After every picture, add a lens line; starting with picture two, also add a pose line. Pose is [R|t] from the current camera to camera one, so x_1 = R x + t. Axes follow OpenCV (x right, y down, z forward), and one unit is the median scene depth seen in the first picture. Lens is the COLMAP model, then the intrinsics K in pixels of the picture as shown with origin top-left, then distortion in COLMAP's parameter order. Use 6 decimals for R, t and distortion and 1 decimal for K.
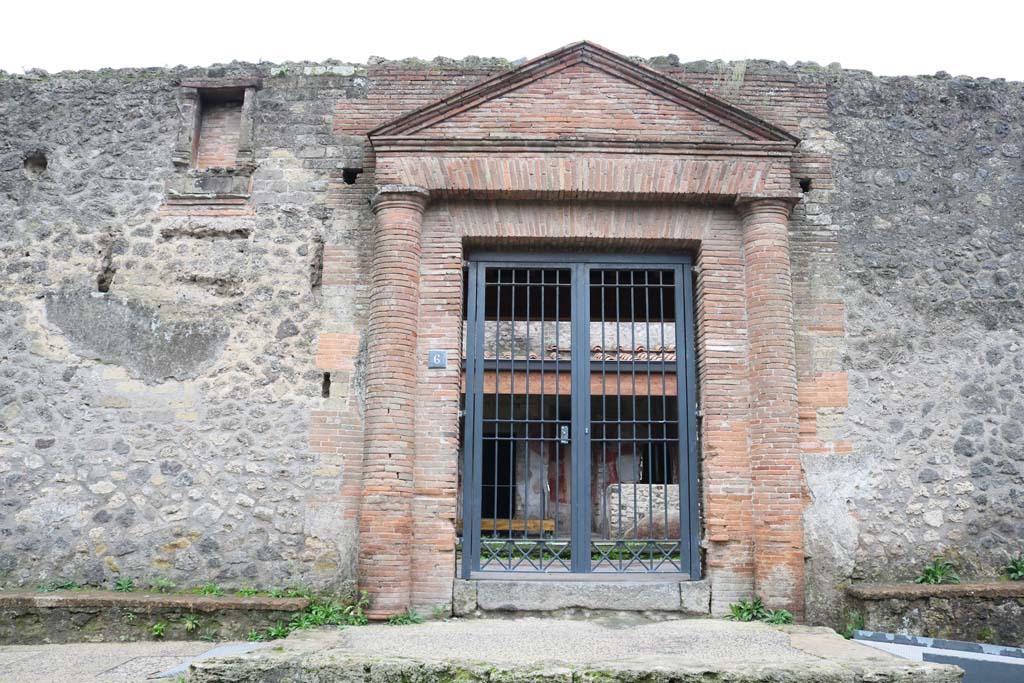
lens RADIAL K [[829.7, 0, 512.0], [0, 829.7, 341.5], [0, 0, 1]] dist [-0.154214, 0.115352]
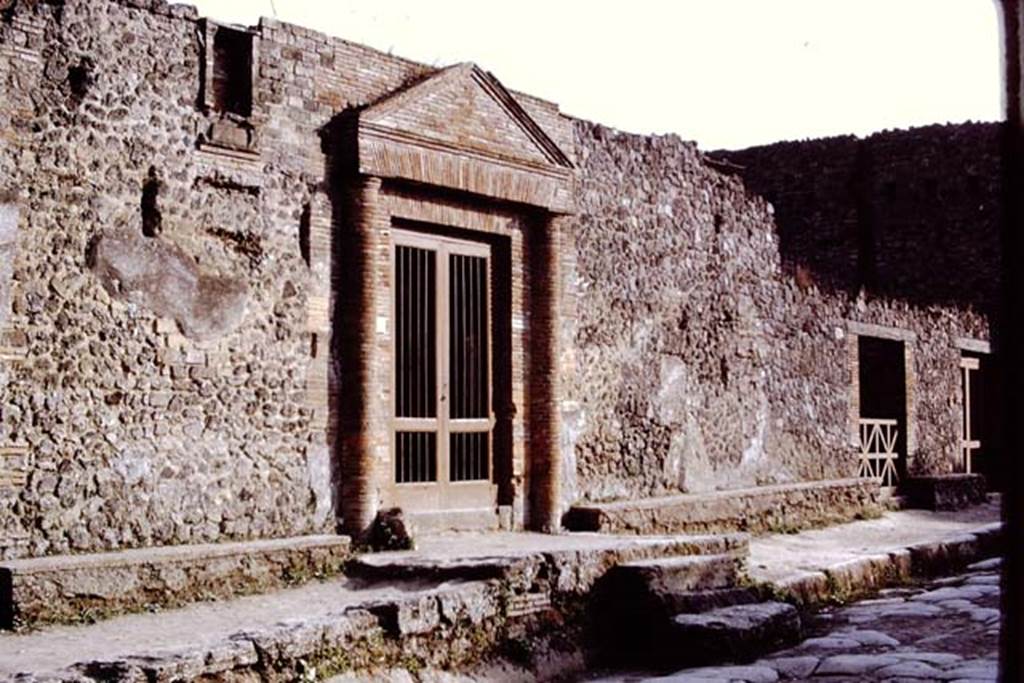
lens RADIAL K [[1581.6, 0, 512.0], [0, 1581.6, 341.5], [0, 0, 1]] dist [-0.337301, 0.003368]
pose [[0.571315, 0.035442, 0.819965, -1.719714], [-0.127042, 0.990844, 0.045689, -0.076257], [-0.810839, -0.130273, 0.570587, -0.378639]]
